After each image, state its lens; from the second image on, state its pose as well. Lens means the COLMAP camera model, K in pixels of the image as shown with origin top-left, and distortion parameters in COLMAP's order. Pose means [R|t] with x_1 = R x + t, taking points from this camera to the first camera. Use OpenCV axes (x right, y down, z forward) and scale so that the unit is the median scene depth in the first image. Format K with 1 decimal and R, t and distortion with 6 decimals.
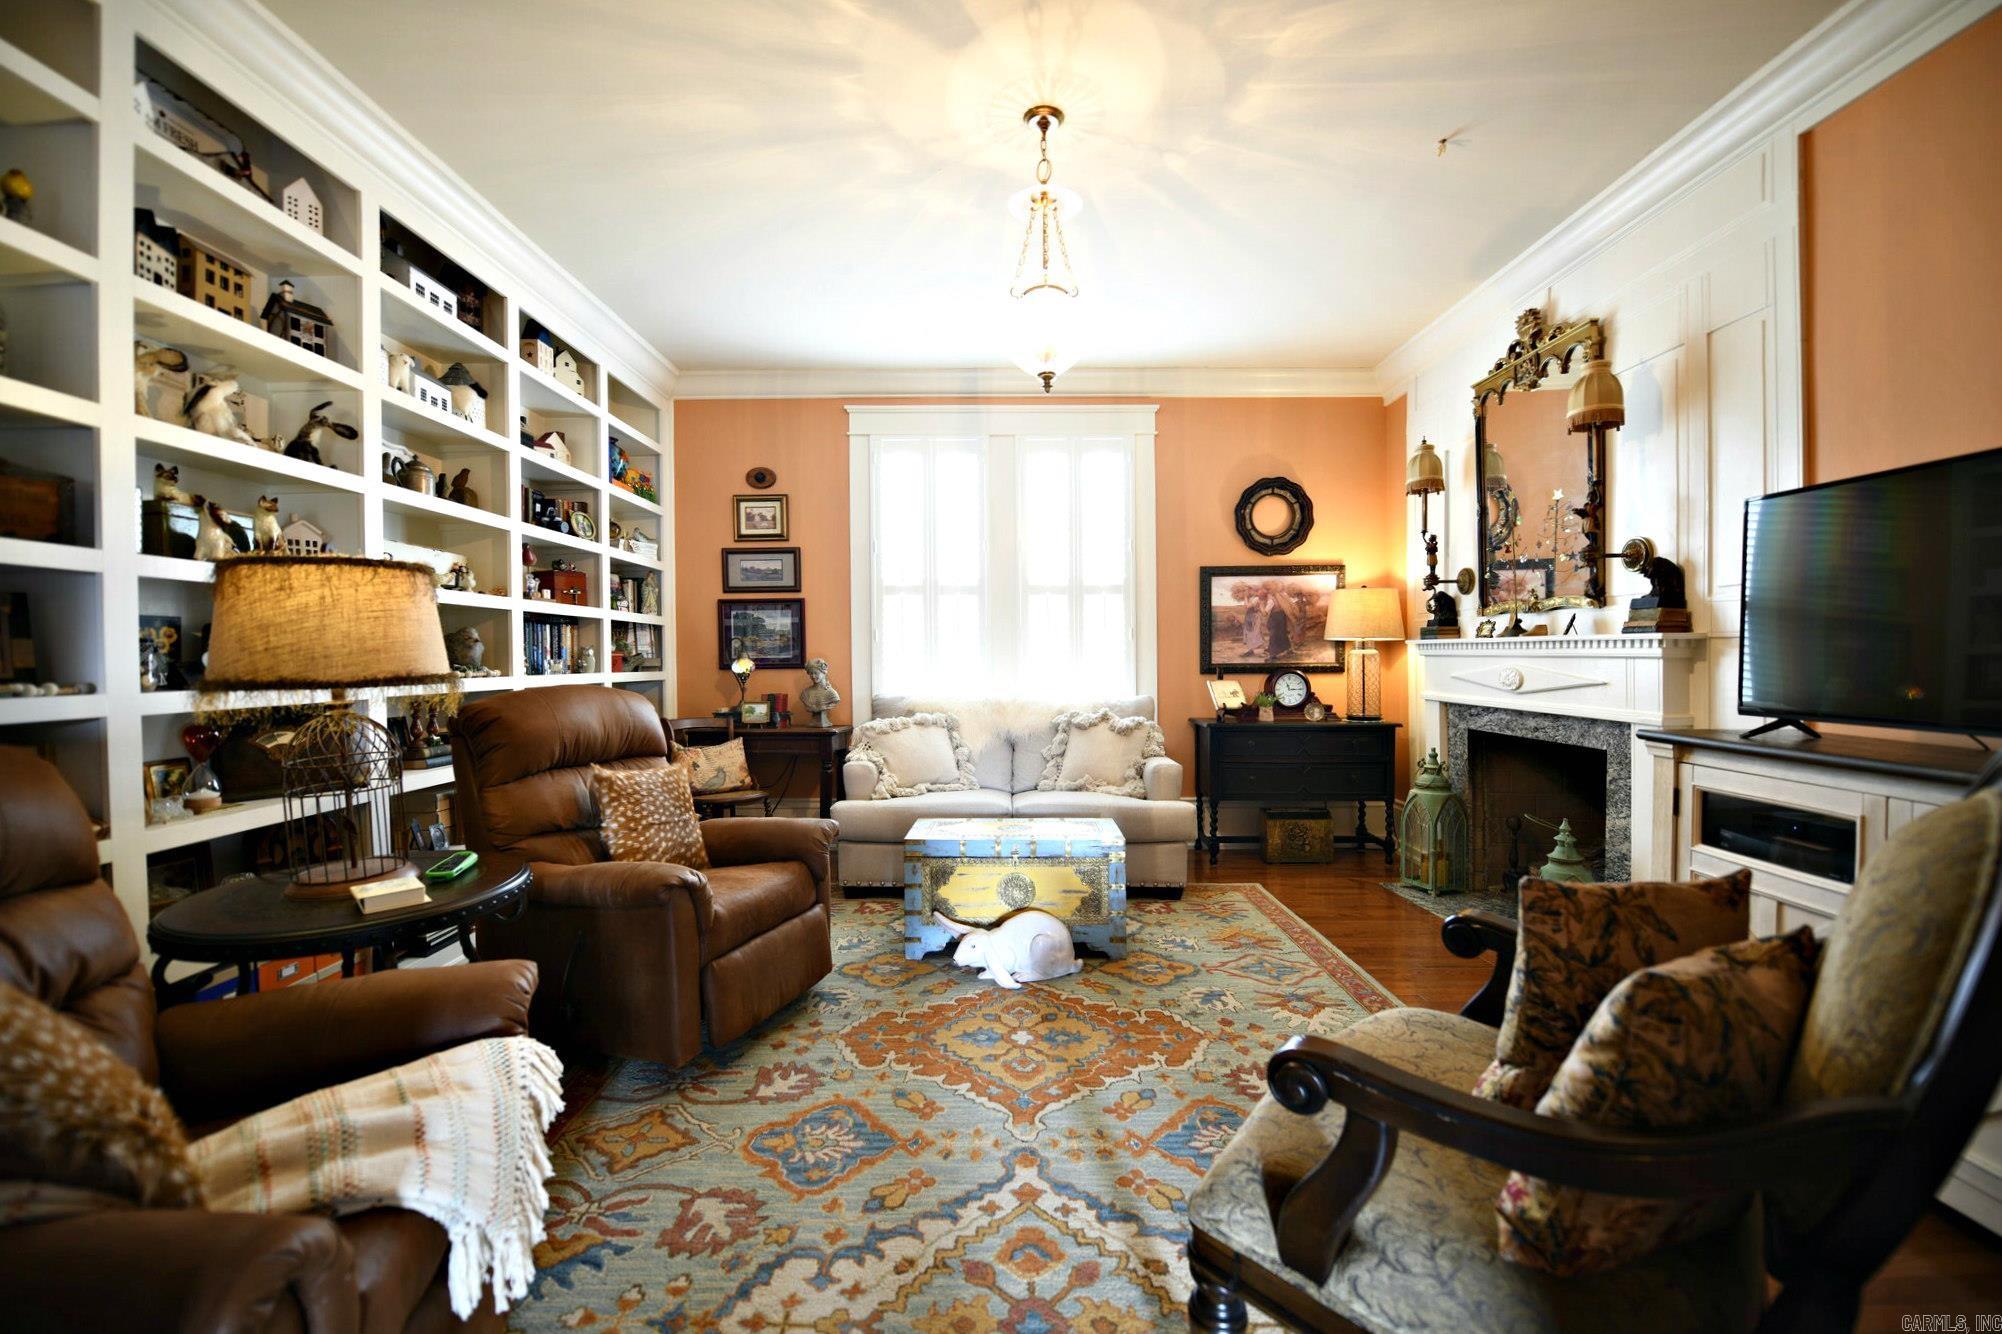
lens RADIAL K [[805.7, 0, 1002.5], [0, 805.7, 663.4], [0, 0, 1]] dist [-0.004707, -0.000225]
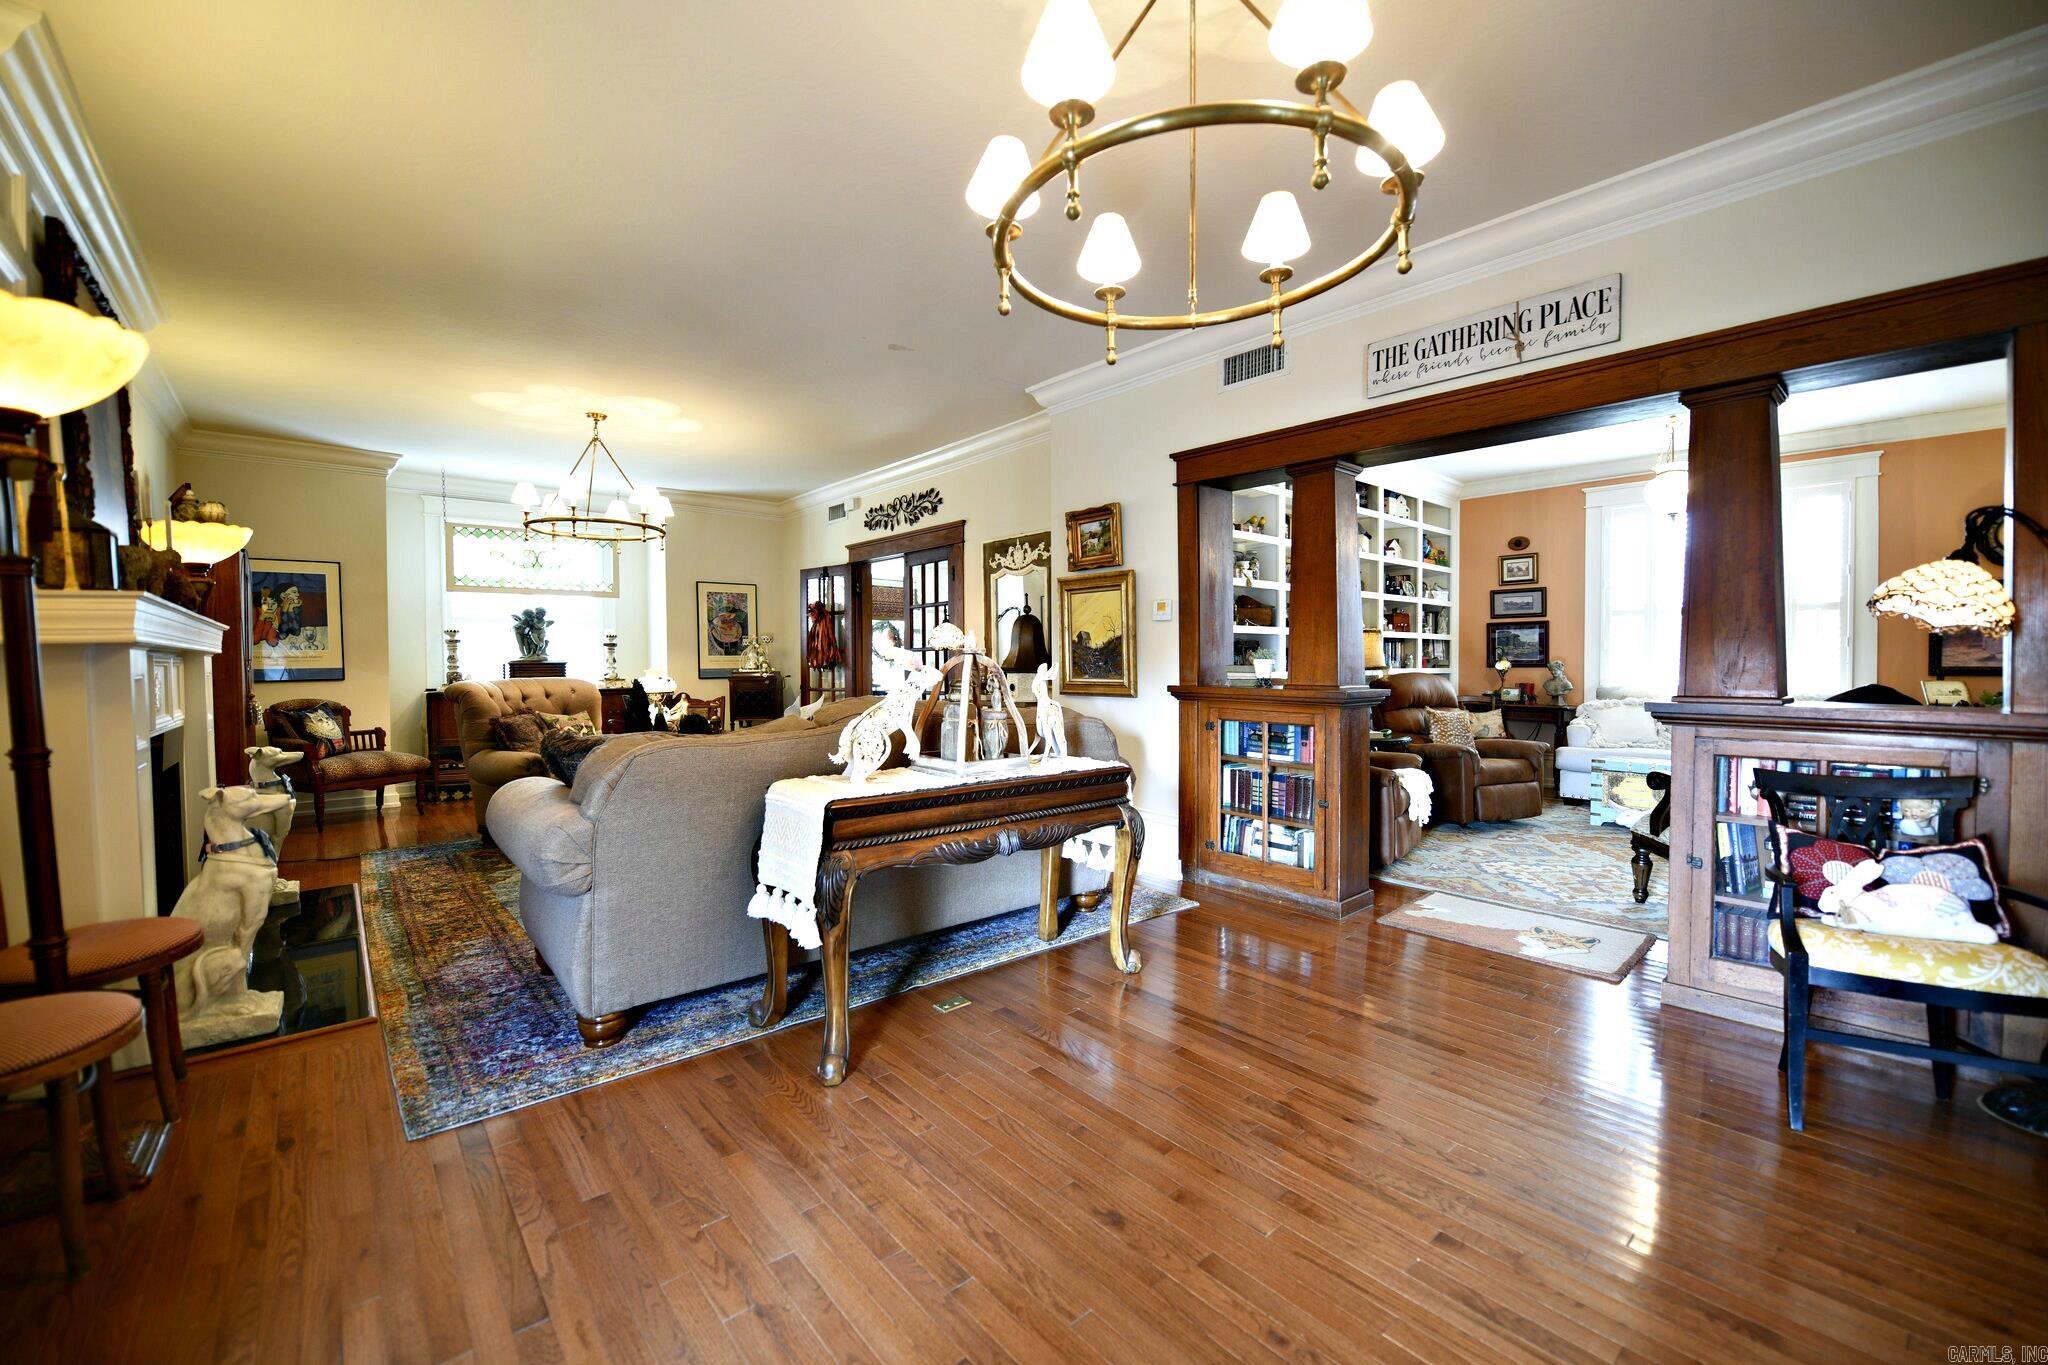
lens RADIAL K [[824.2, 0, 1022.8], [0, 824.2, 680.6], [0, 0, 1]] dist [-0.004707, -0.000225]
pose [[0.655254, 0.022656, -0.755069, 0.289191], [-0.005328, 0.999664, 0.025371, -0.002572], [0.755390, -0.012602, 0.655154, -0.796204]]
